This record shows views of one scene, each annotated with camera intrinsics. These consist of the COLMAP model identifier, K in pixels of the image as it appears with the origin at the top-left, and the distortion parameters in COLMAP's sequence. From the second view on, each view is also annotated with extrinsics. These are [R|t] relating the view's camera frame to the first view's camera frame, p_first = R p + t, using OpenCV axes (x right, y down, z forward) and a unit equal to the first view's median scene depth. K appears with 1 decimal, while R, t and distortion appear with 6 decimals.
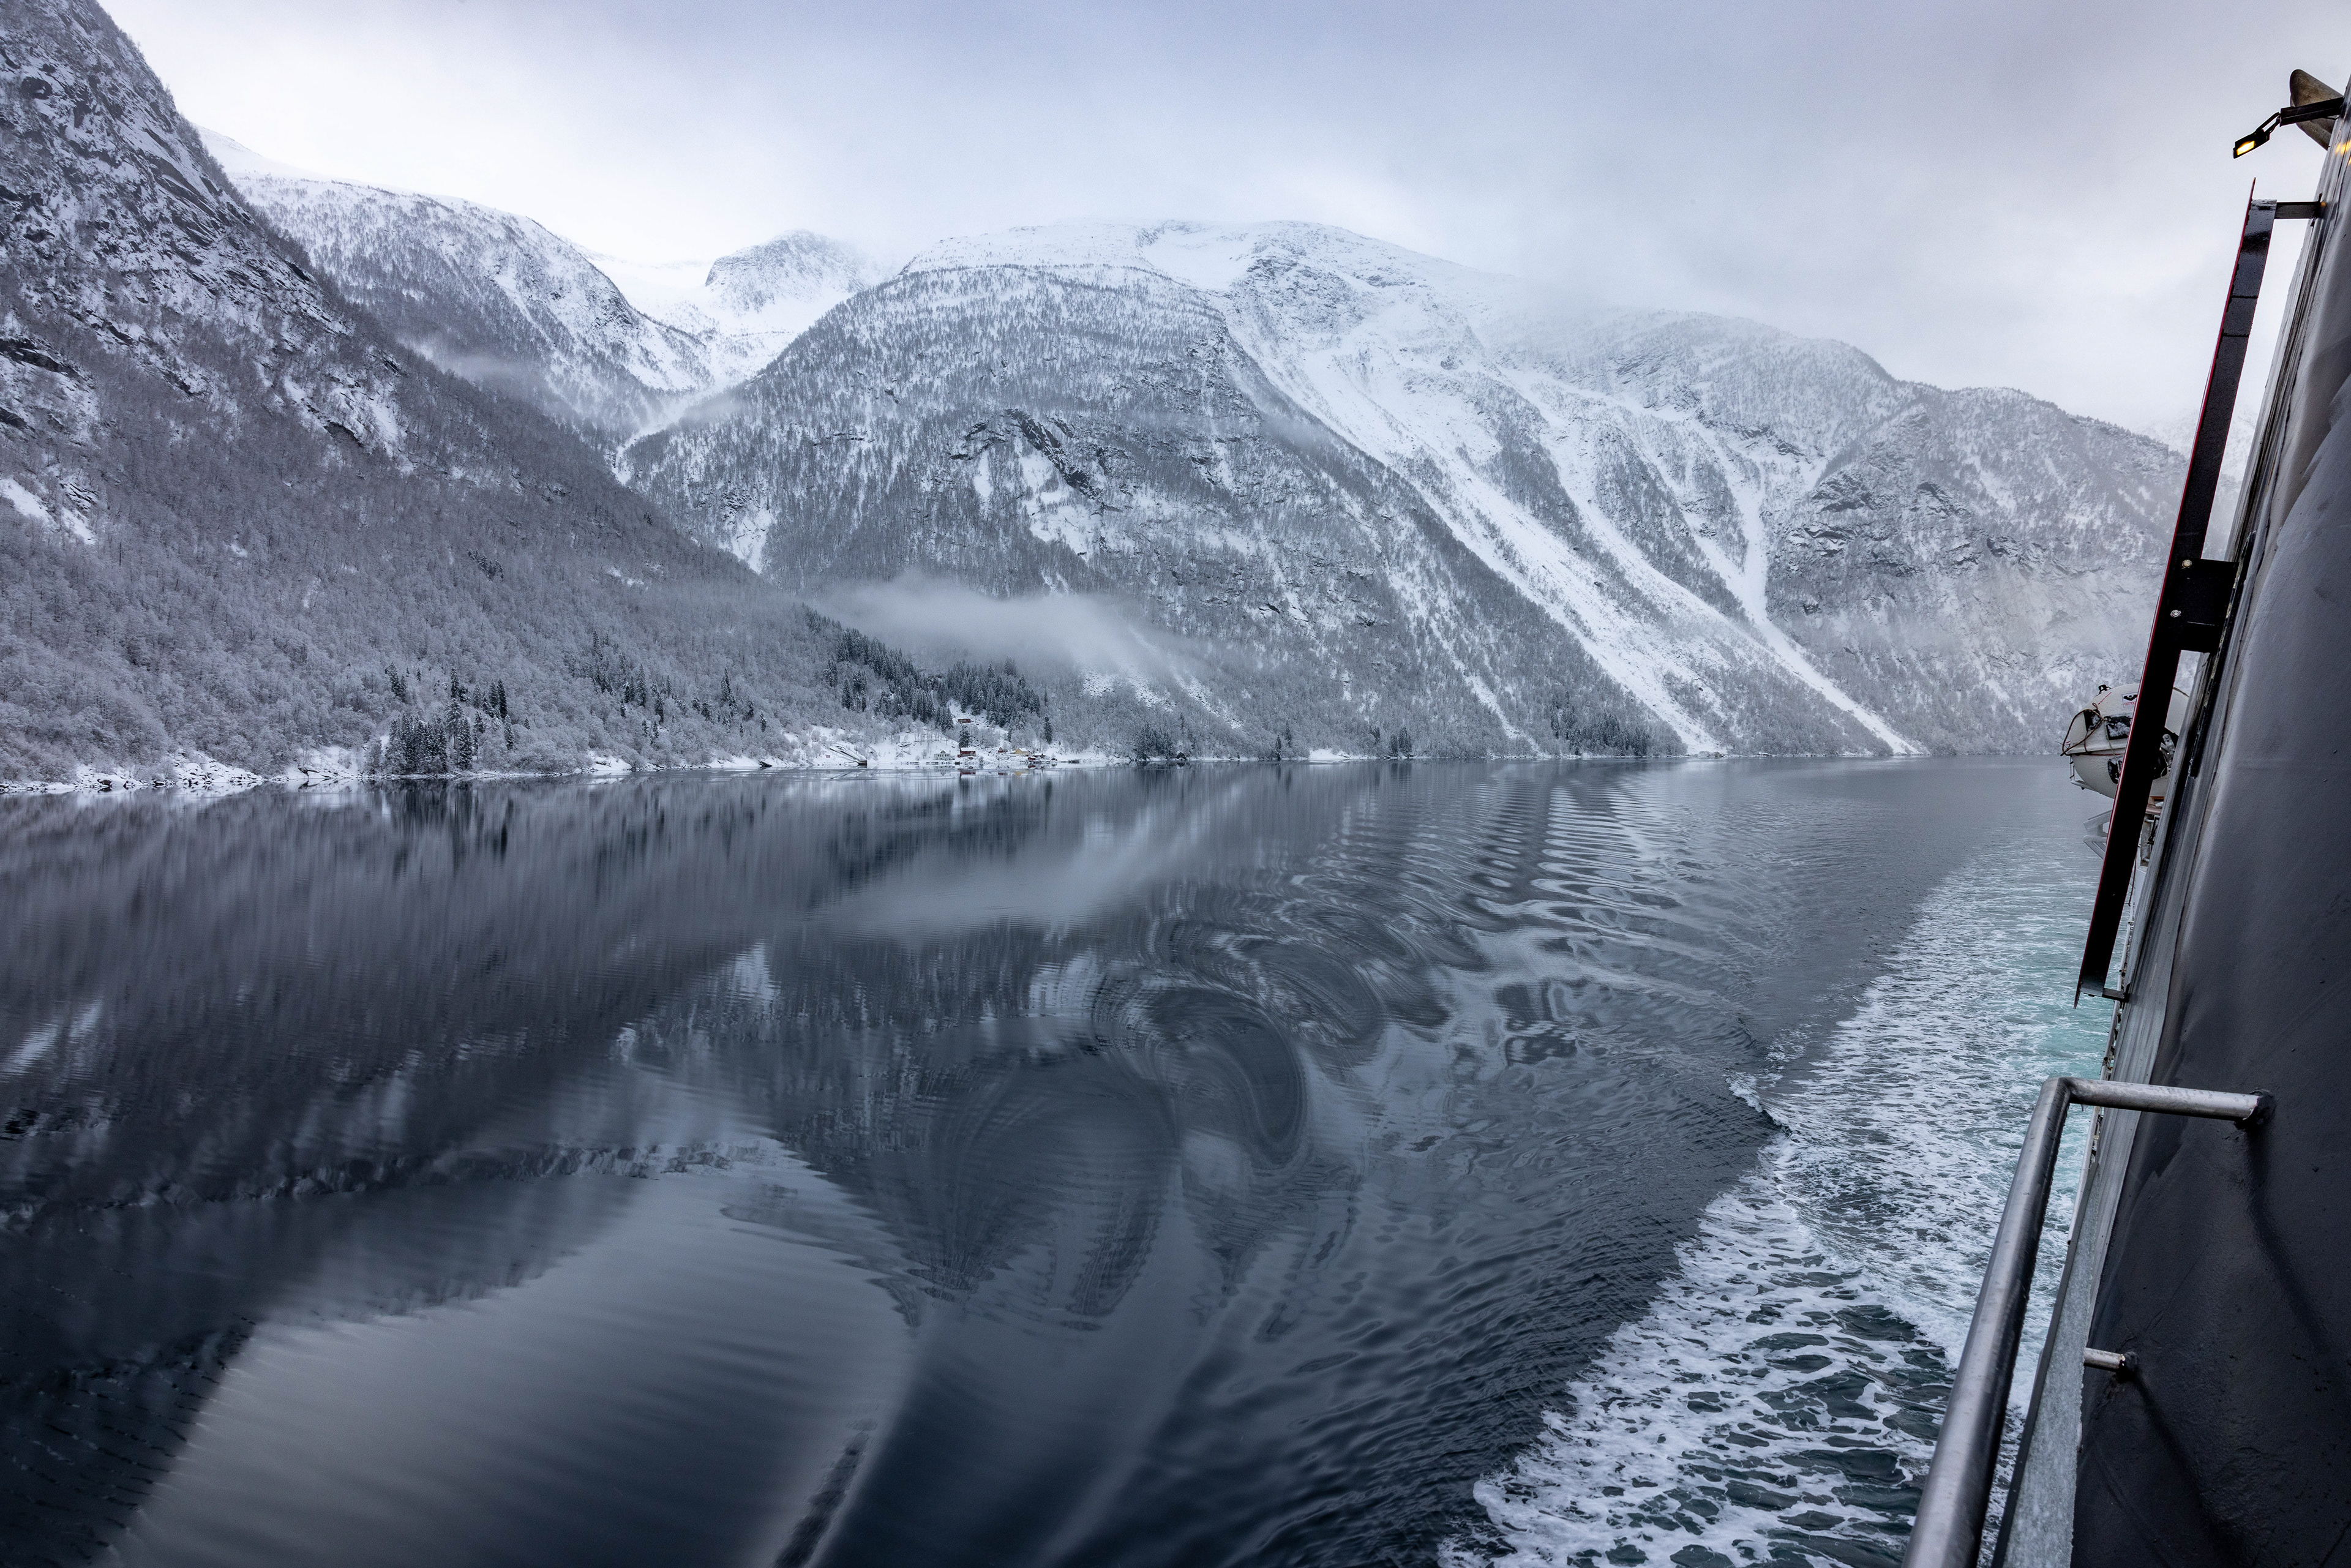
lens RADIAL K [[1606.0, 0, 1170.8], [0, 1606.0, 788.4], [0, 0, 1]] dist [0.000618, 0.003494]
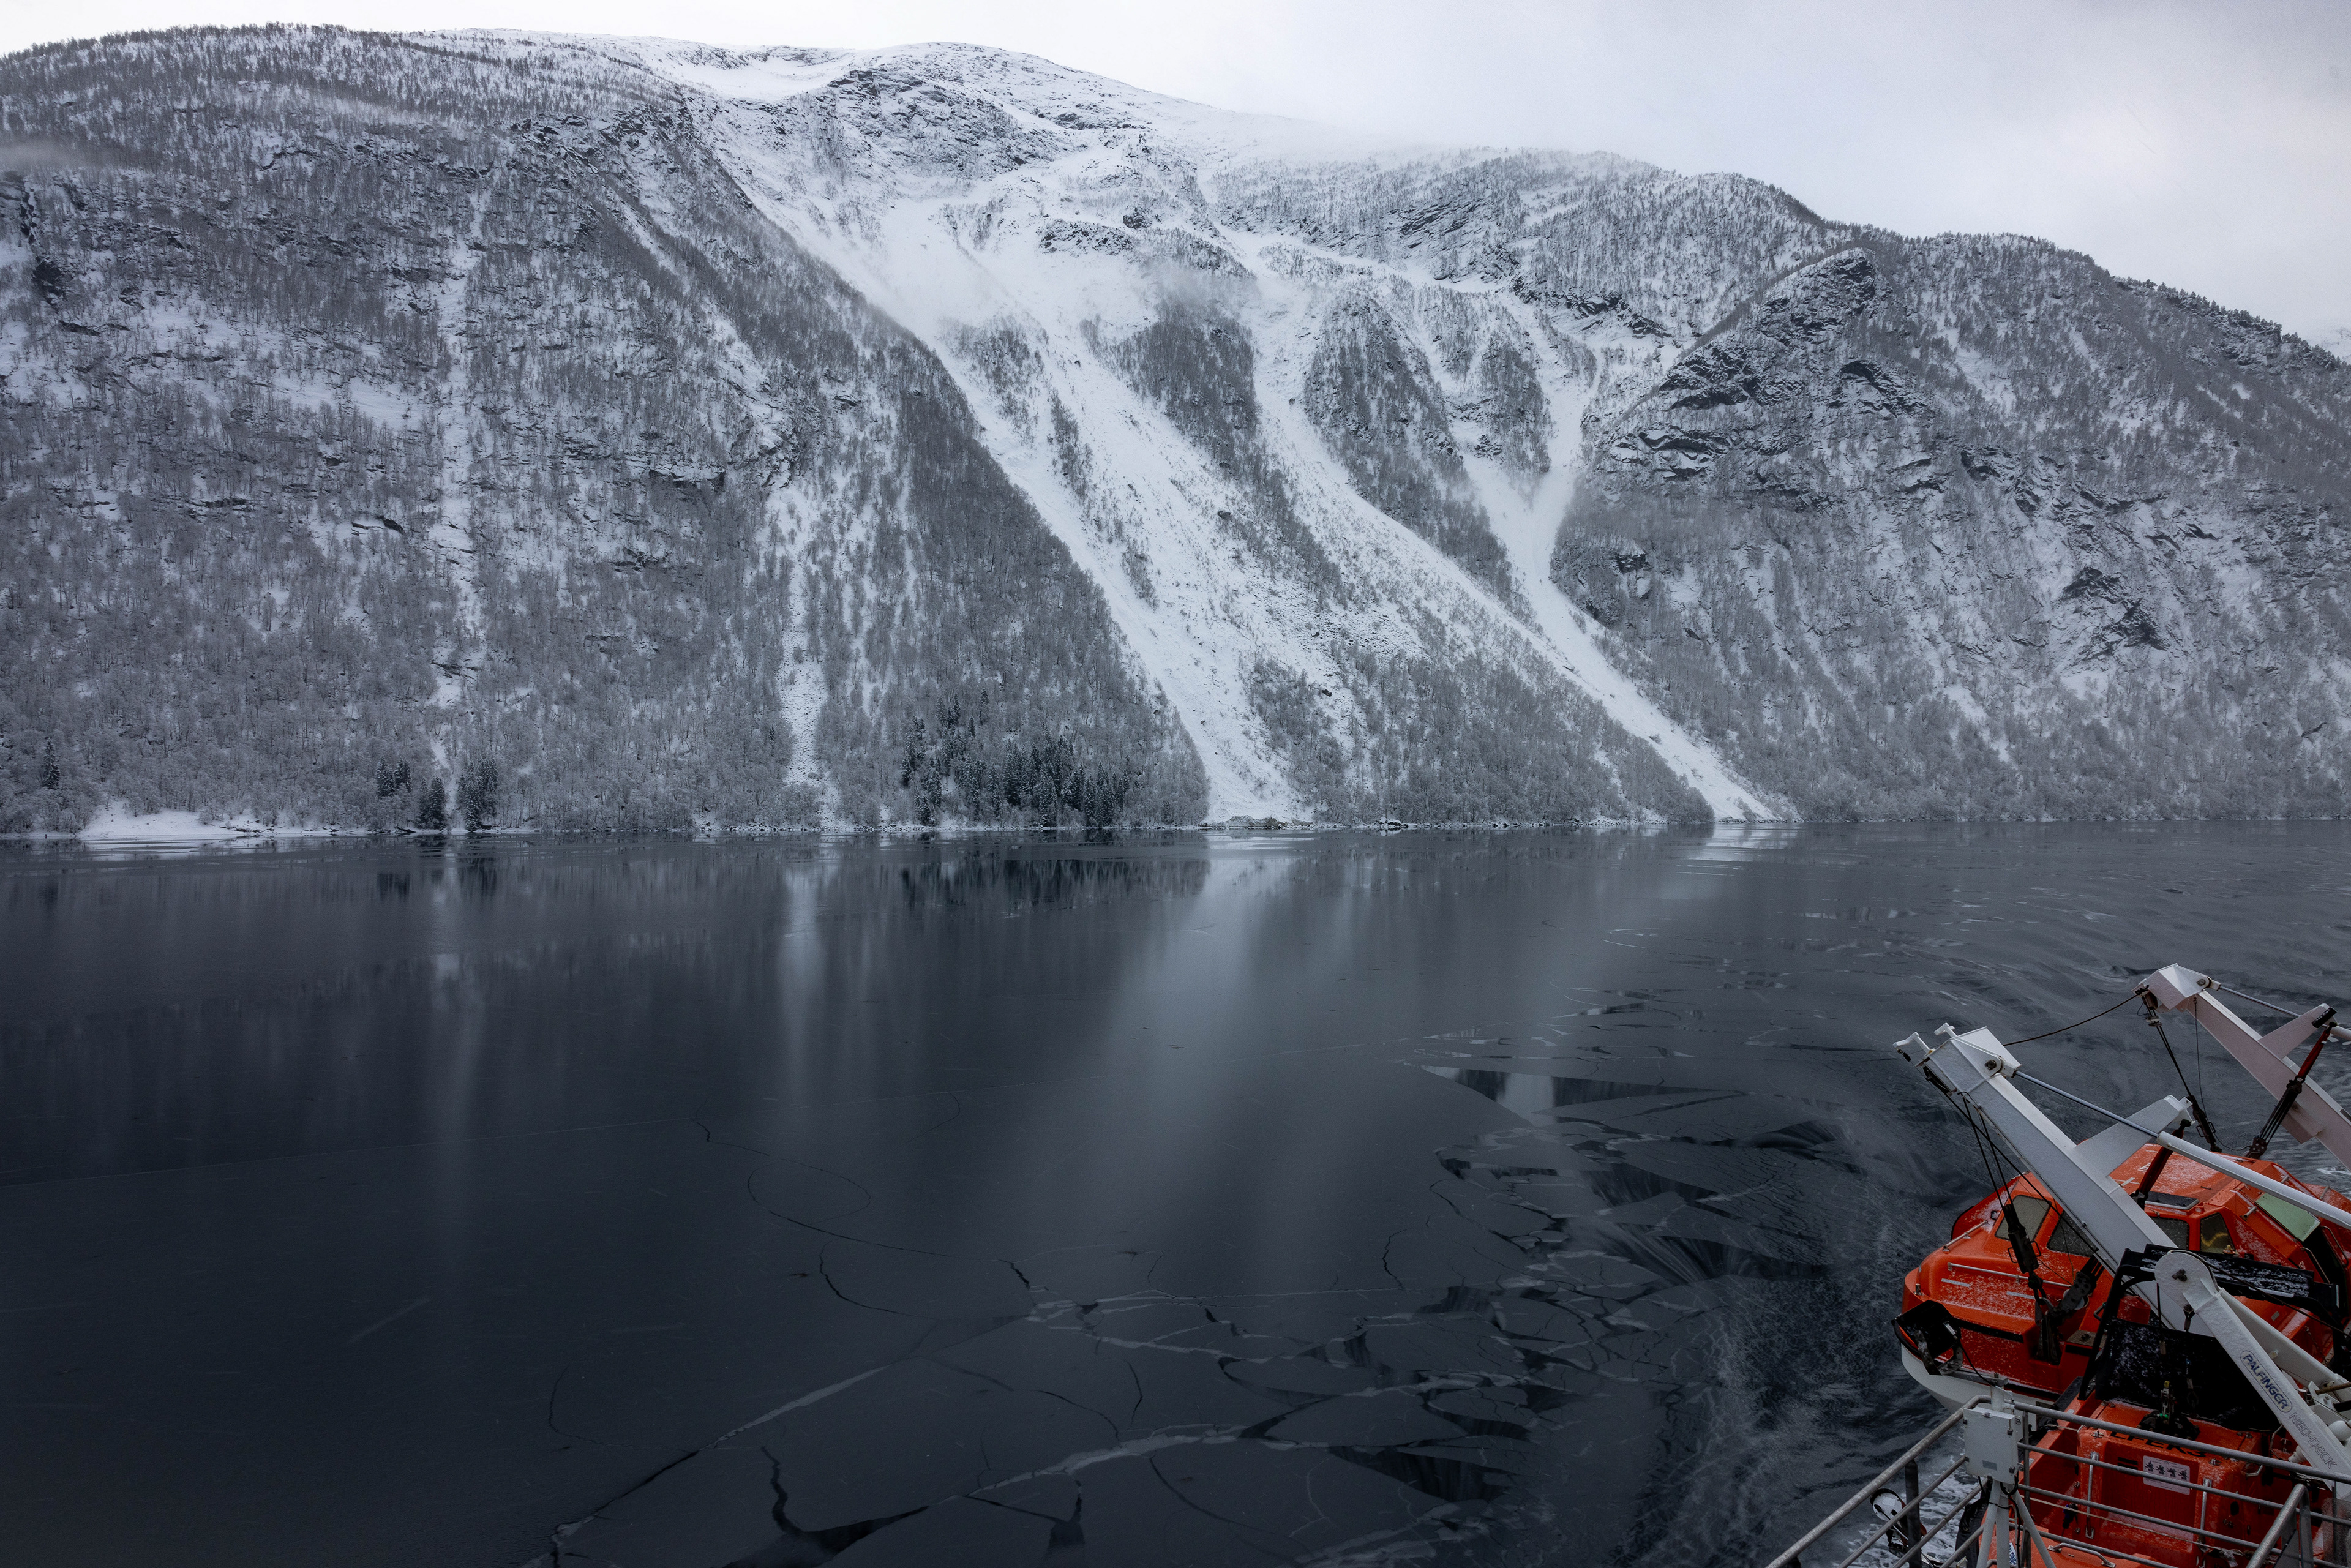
lens RADIAL K [[1606.0, 0, 1179.8], [0, 1606.0, 779.0], [0, 0, 1]] dist [0.000618, 0.003494]
pose [[0.998411, -0.000702, -0.056352, 0.256190], [-0.001669, 0.999116, -0.042014, -0.010690], [0.056331, 0.042042, 0.997527, 0.403722]]
